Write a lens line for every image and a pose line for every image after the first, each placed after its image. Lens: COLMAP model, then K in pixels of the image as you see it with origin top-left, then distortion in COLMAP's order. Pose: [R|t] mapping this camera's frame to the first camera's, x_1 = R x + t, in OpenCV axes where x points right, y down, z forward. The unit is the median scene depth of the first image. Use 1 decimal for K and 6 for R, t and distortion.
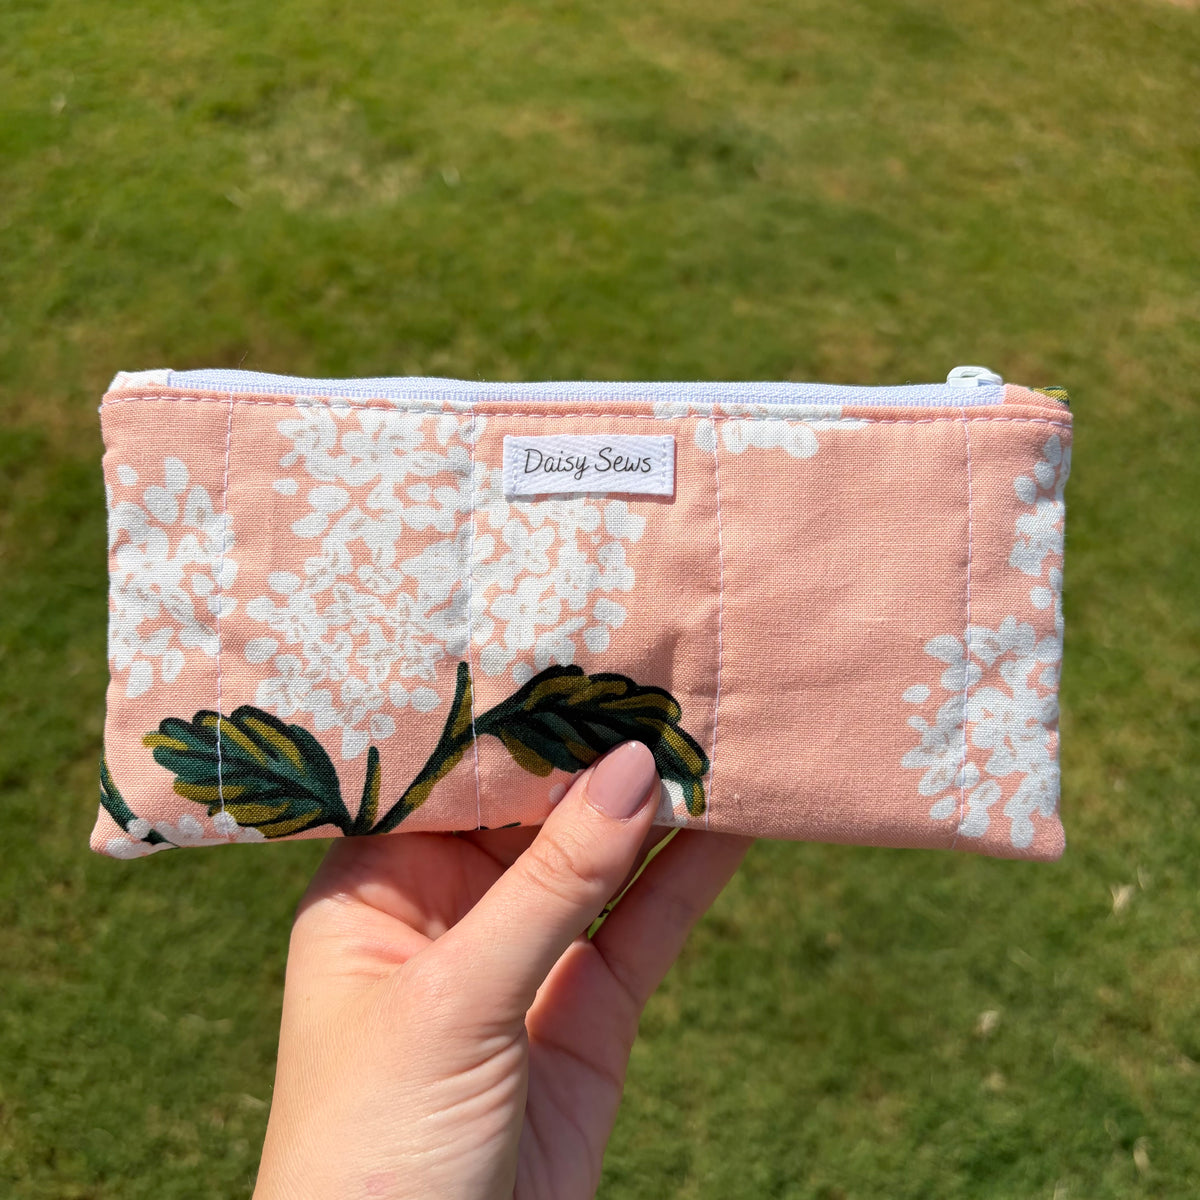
lens RADIAL K [[1213.5, 0, 606.8], [0, 1213.5, 623.0], [0, 0, 1]] dist [-0.039659, 0.066713]
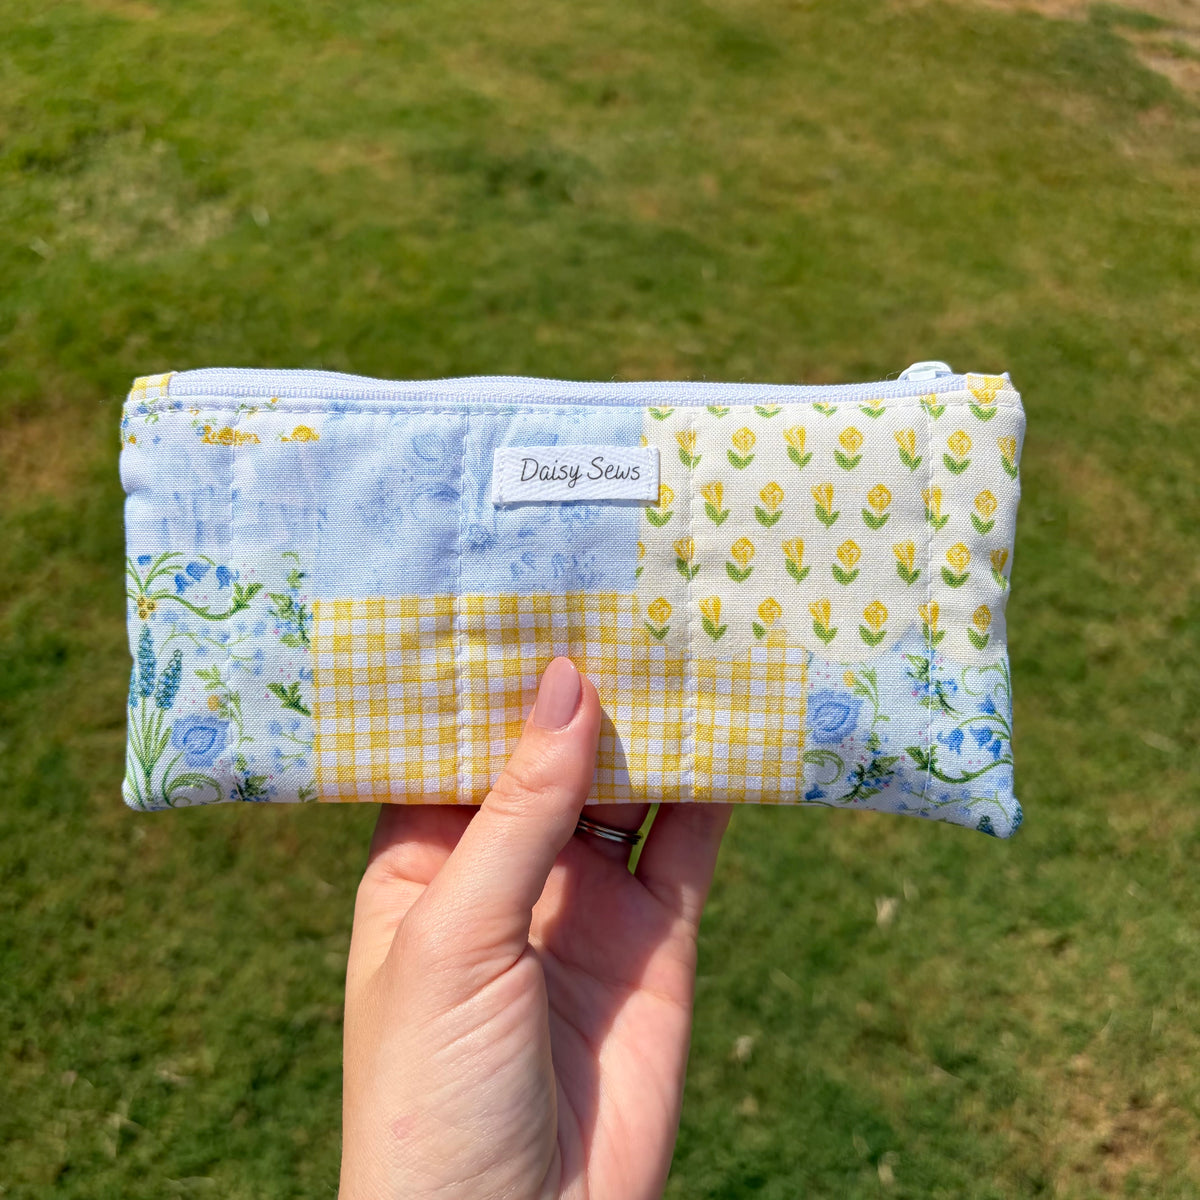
lens RADIAL K [[1213.5, 0, 606.8], [0, 1213.5, 623.0], [0, 0, 1]] dist [-0.039659, 0.066713]
pose [[0.997752, -0.058484, 0.032726, 0.104862], [0.058700, 0.998259, -0.005697, -0.012124], [-0.032336, 0.007605, 0.999448, -0.002058]]
